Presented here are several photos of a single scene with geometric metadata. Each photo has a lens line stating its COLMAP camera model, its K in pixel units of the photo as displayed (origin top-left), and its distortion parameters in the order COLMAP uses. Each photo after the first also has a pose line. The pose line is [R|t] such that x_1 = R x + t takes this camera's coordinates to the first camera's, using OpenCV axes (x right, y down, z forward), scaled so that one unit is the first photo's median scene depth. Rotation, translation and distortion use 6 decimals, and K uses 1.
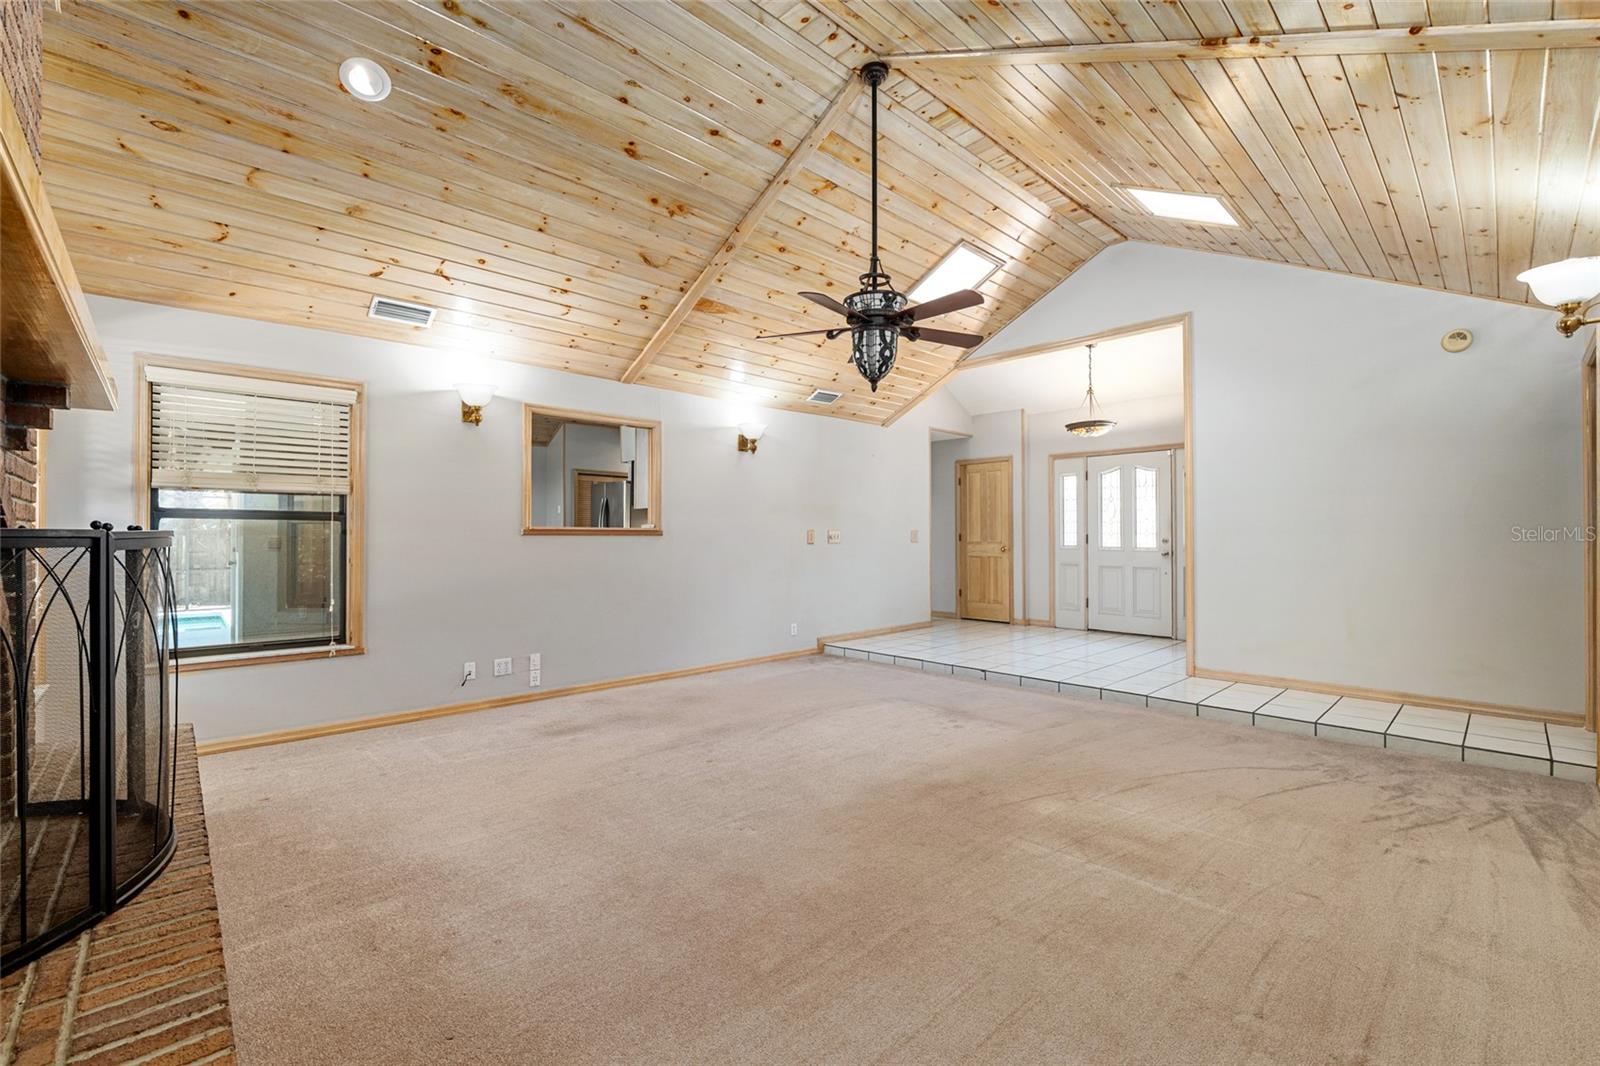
lens RADIAL K [[668.3, 0, 800.0], [0, 668.3, 531.3], [0, 0, 1]] dist [-0.013914, 0.000367]
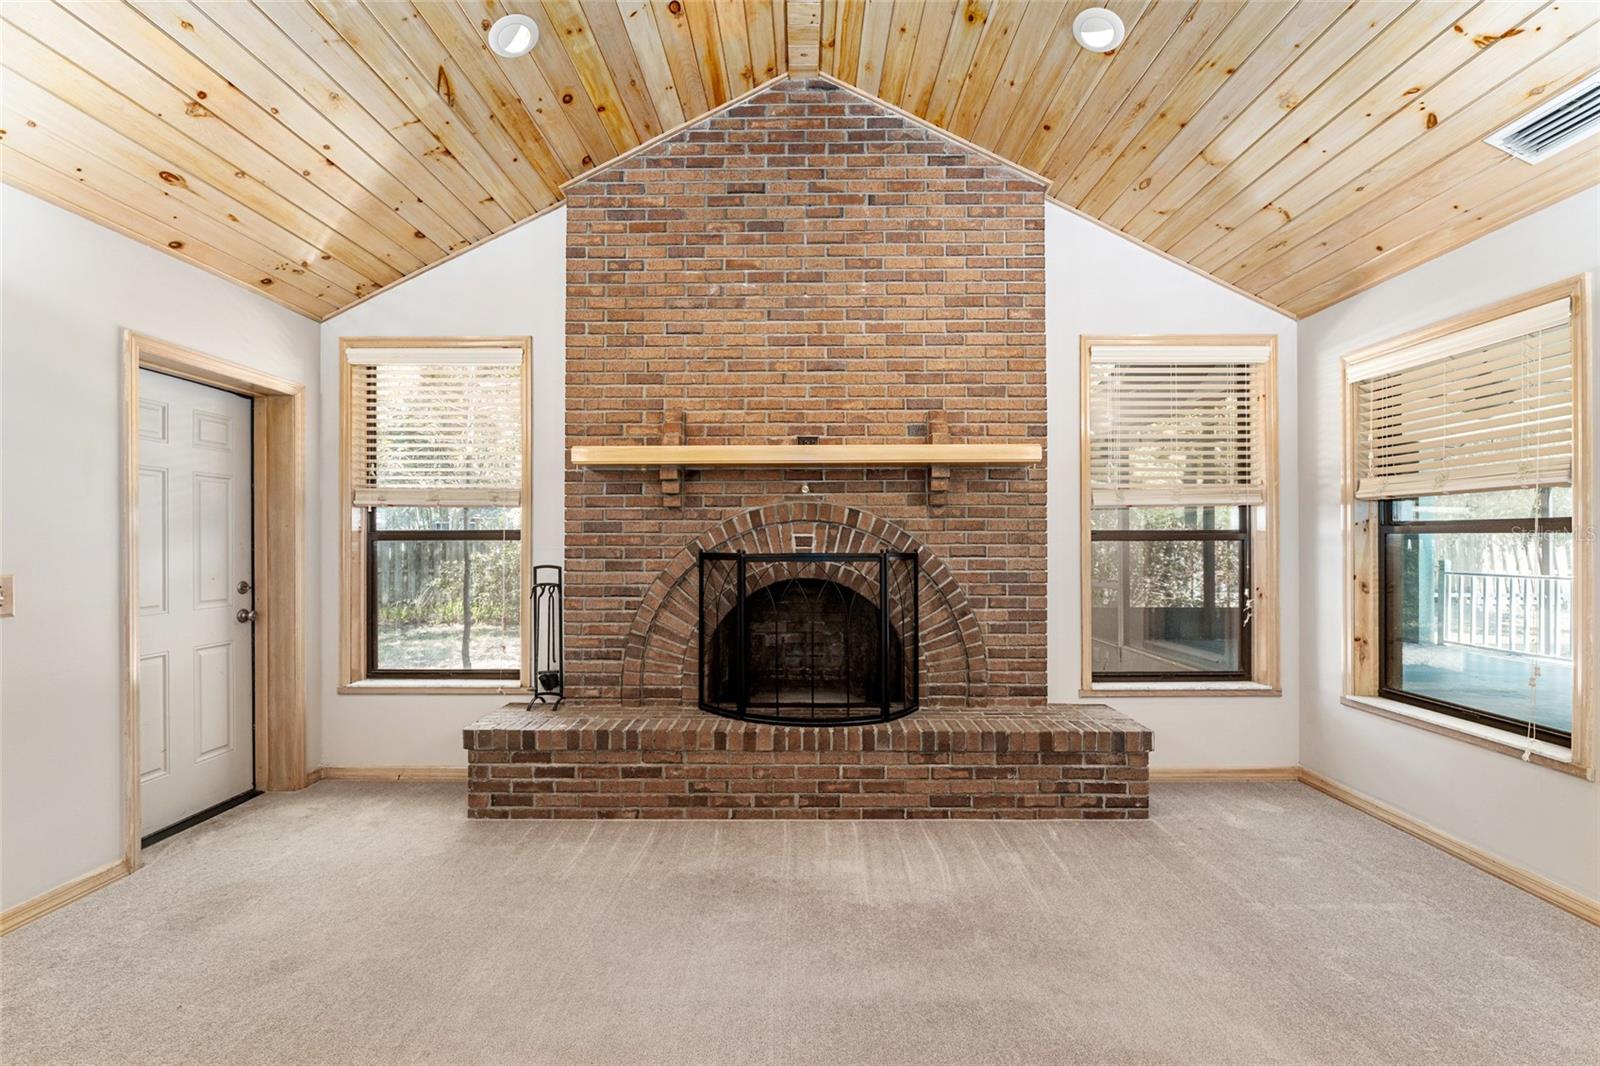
lens RADIAL K [[690.6, 0, 793.9], [0, 690.6, 537.5], [0, 0, 1]] dist [-0.007697, -0.000283]
pose [[-0.693611, -0.002247, -0.720346, 0.134505], [0.006430, 0.999936, -0.009310, -0.007512], [0.720321, -0.011090, -0.693552, 0.676596]]
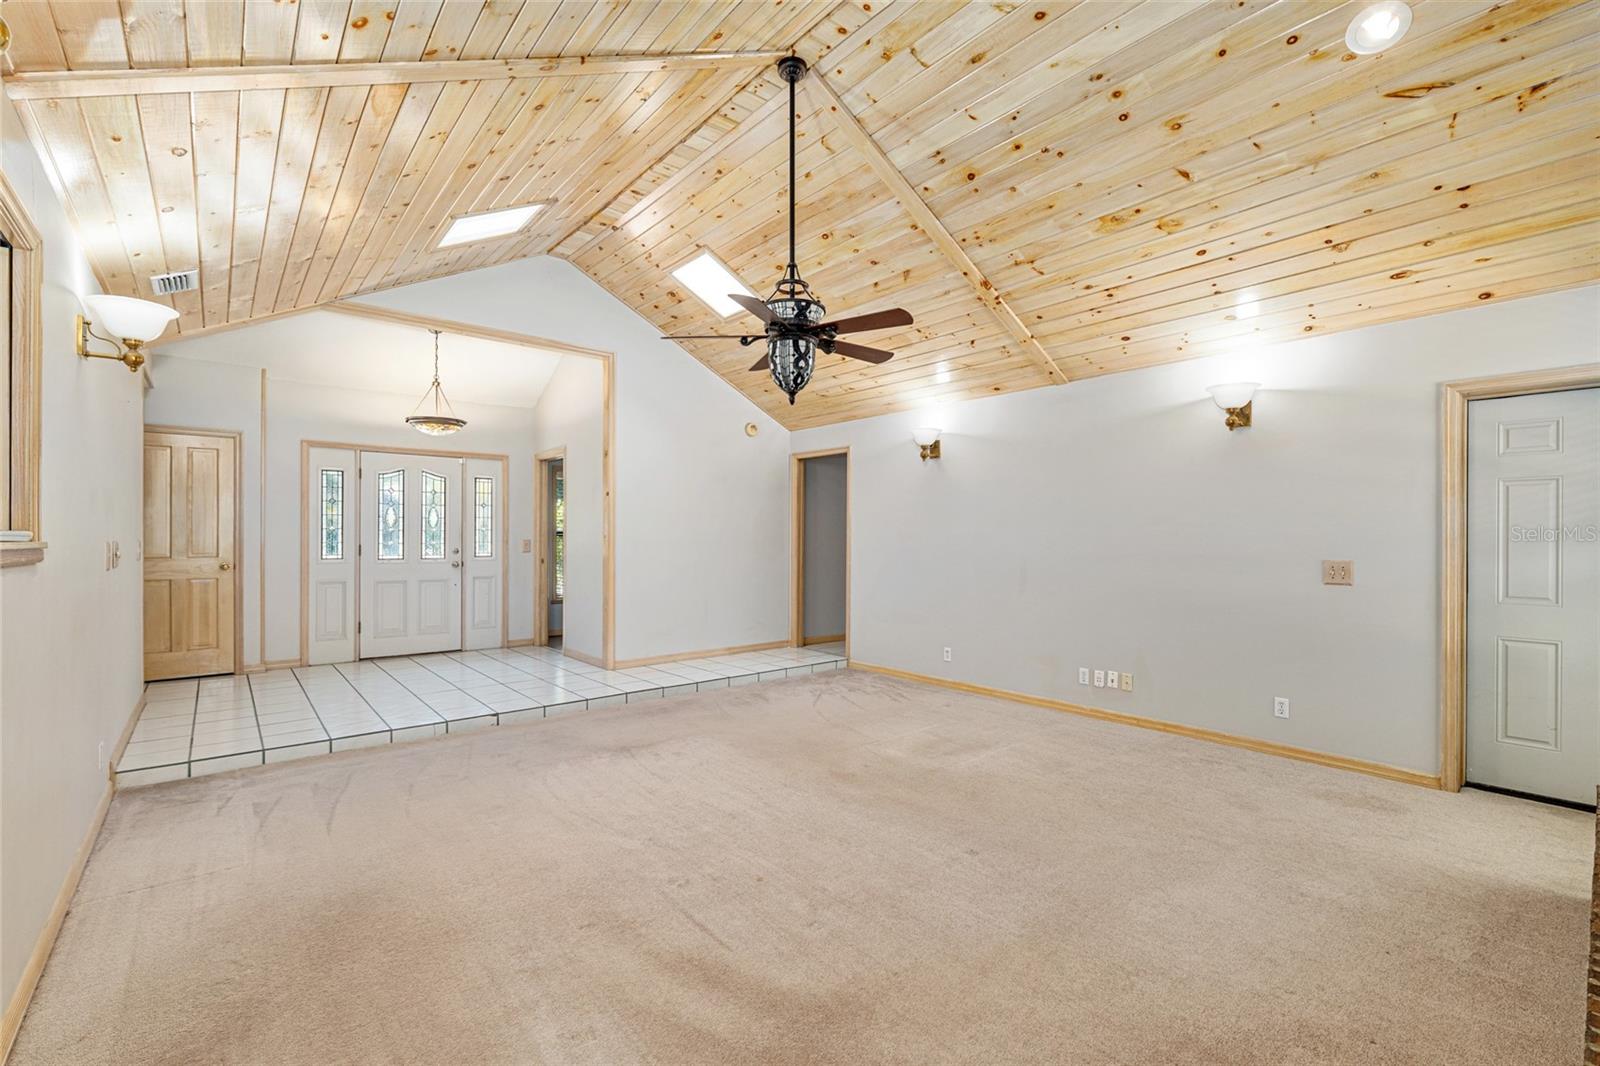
lens RADIAL K [[690.6, 0, 787.5], [0, 690.6, 539.6], [0, 0, 1]] dist [-0.007697, -0.000283]
pose [[0.073850, 0.001523, 0.997268, -0.541739], [-0.009032, 0.999959, -0.000859, -0.008047], [-0.997228, -0.008944, 0.073861, 0.577495]]
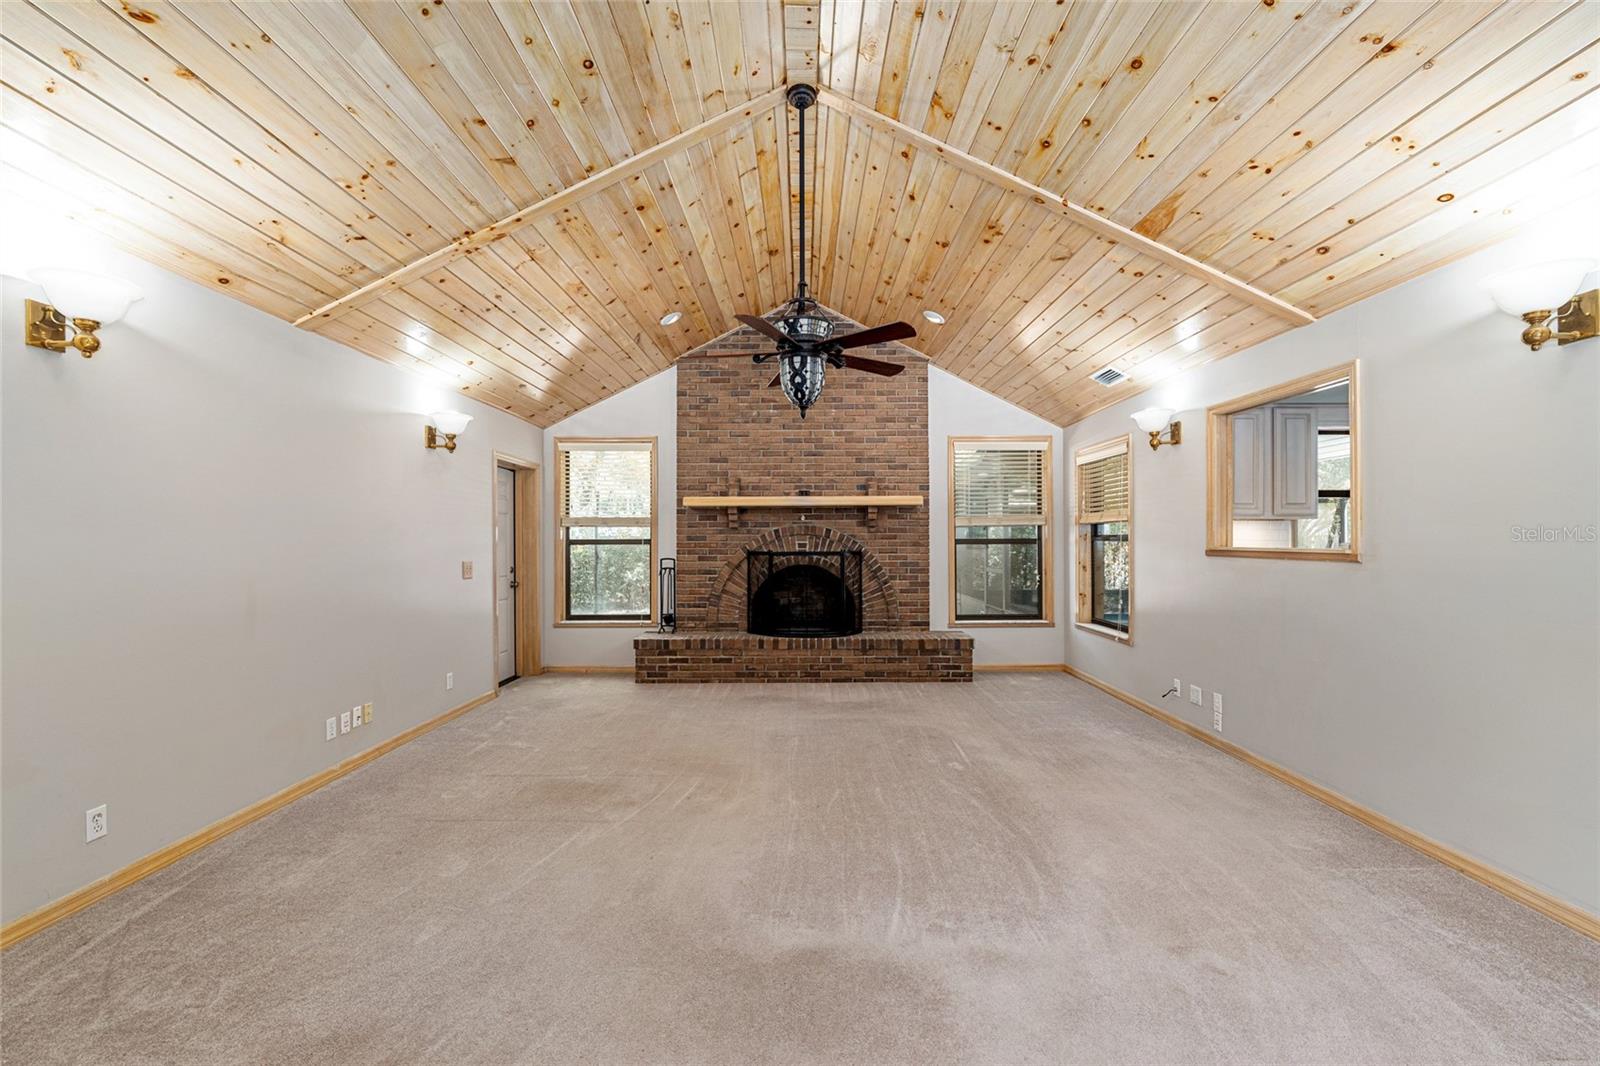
lens RADIAL K [[668.3, 0, 803.5], [0, 668.3, 535.7], [0, 0, 1]] dist [-0.013914, 0.000367]
pose [[-0.683777, -0.002203, -0.729687, 0.518693], [0.008409, 0.999905, -0.010900, -0.013980], [0.729642, -0.013589, -0.683694, 1.040107]]
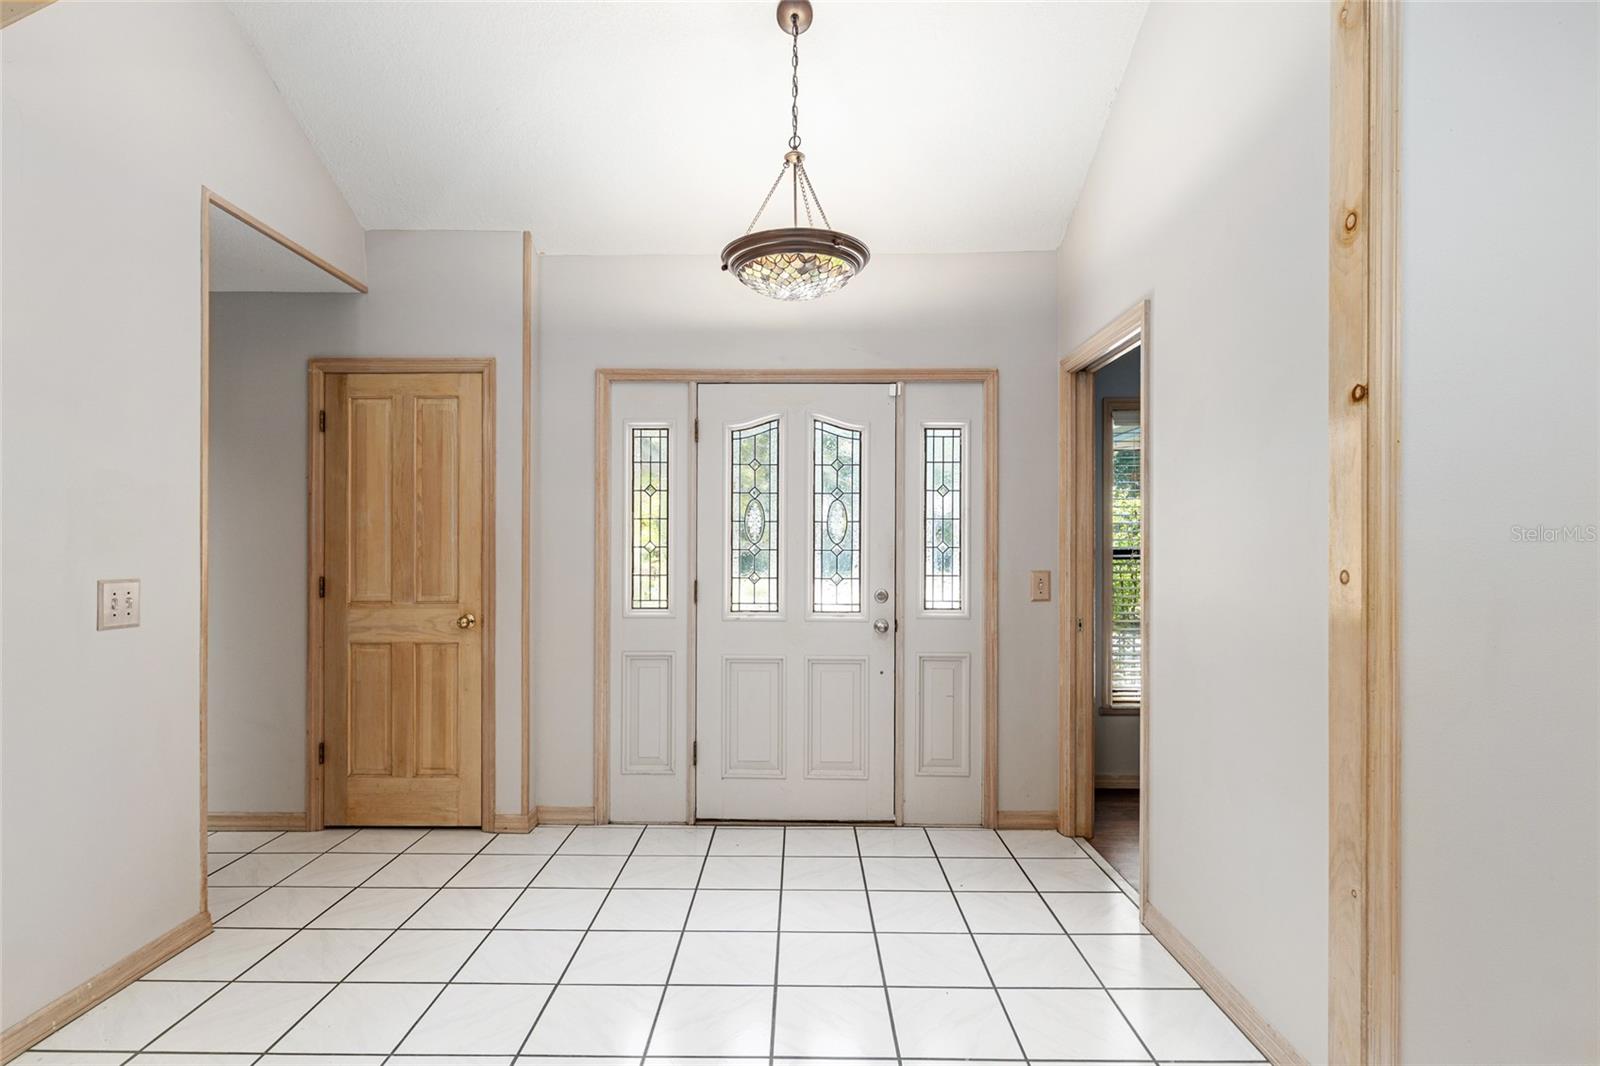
lens RADIAL K [[777.6, 0, 802.9], [0, 777.6, 548.0], [0, 0, 1]] dist [-0.000898, 0.002270]
pose [[0.687561, 0.004765, 0.726111, 0.197950], [-0.007996, 0.999968, 0.001009, -0.021624], [-0.726082, -0.006500, 0.687577, 0.903298]]
